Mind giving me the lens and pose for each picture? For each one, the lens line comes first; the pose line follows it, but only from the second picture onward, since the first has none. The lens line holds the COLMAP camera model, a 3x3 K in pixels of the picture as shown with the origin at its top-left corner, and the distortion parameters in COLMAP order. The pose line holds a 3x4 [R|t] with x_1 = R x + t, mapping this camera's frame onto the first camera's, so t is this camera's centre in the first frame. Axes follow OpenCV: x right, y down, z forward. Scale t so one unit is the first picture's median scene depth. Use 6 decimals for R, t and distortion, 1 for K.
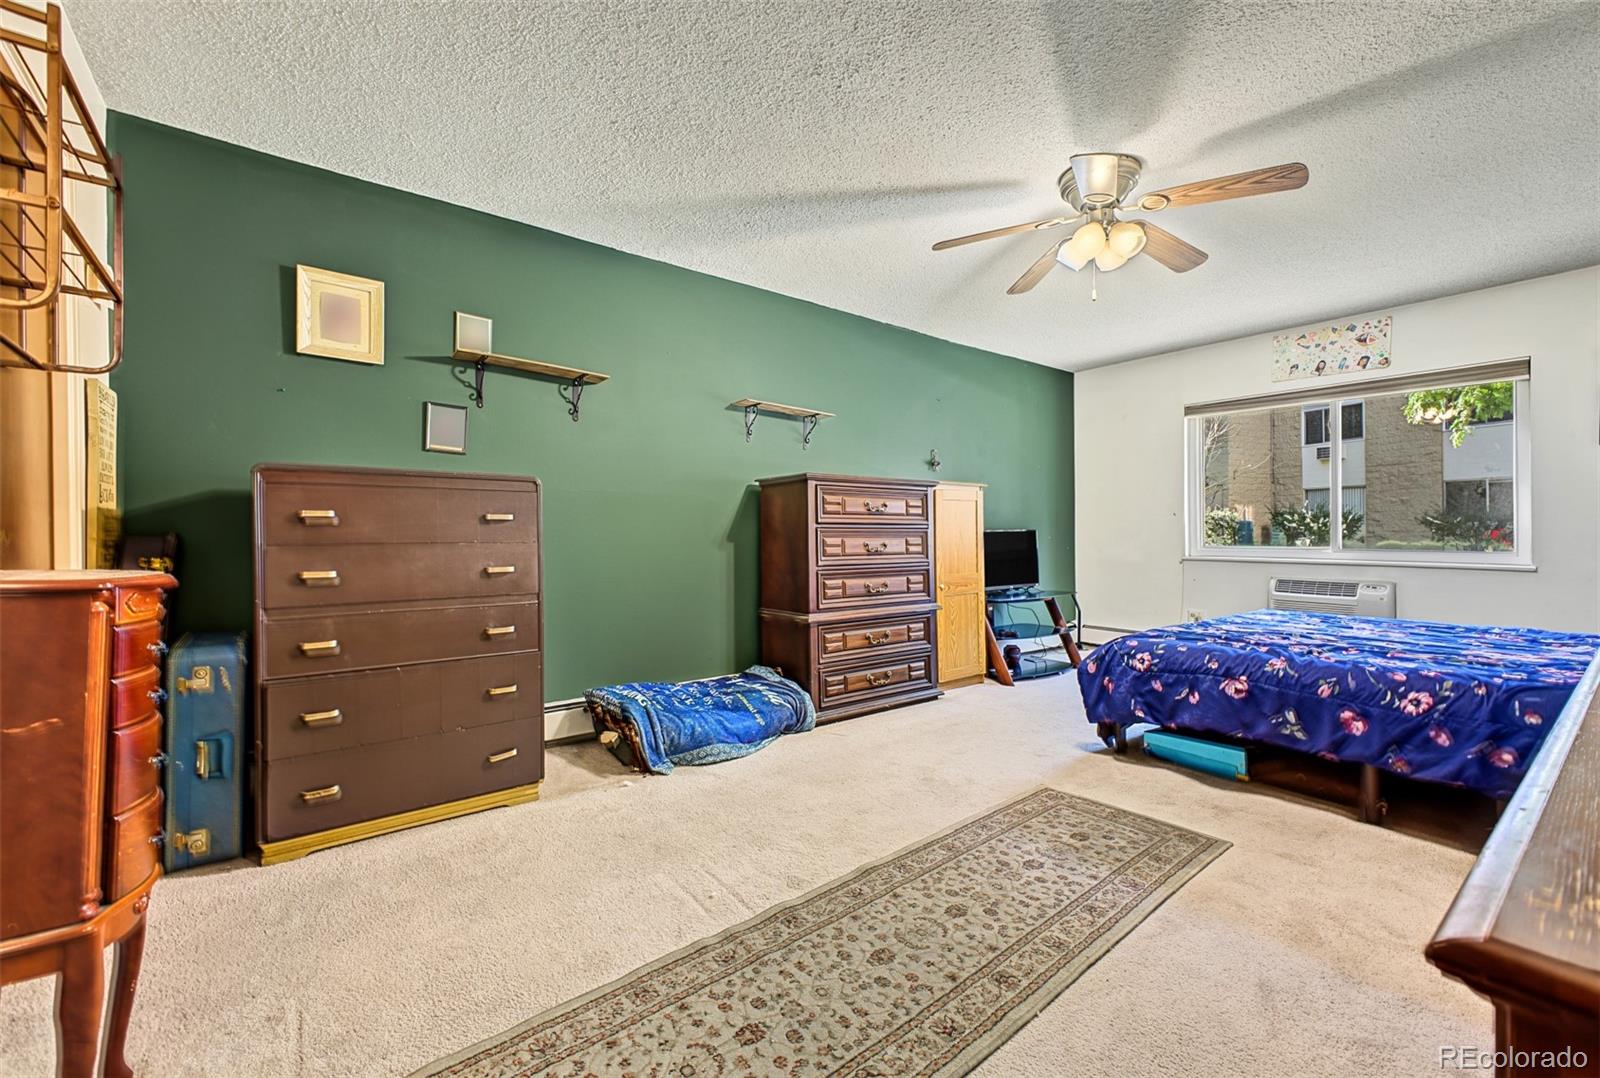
lens RADIAL K [[662.7, 0, 800.9], [0, 662.7, 528.9], [0, 0, 1]] dist [0.001276, 0.000054]
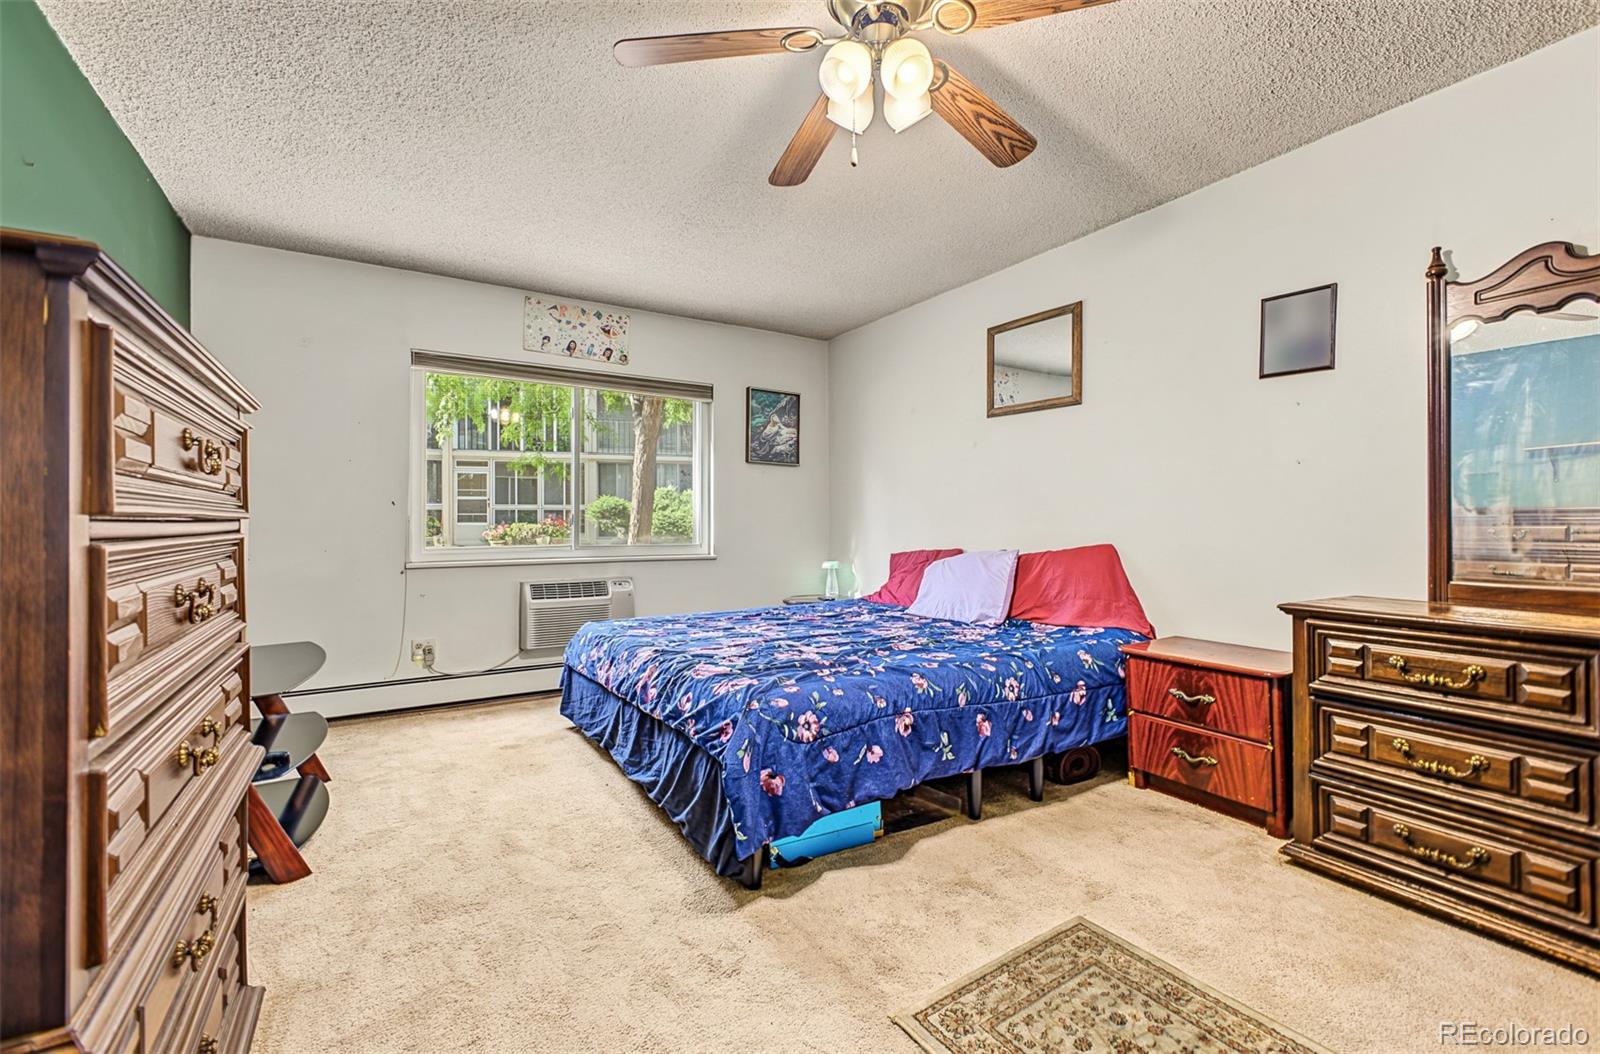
lens RADIAL K [[683.1, 0, 800.4], [0, 683.1, 516.2], [0, 0, 1]] dist [-0.000554, -0.000207]
pose [[0.120845, 0.012779, 0.992589, -0.180976], [-0.003728, 0.999916, -0.012419, -0.002566], [-0.992664, -0.002200, 0.120883, 0.990545]]
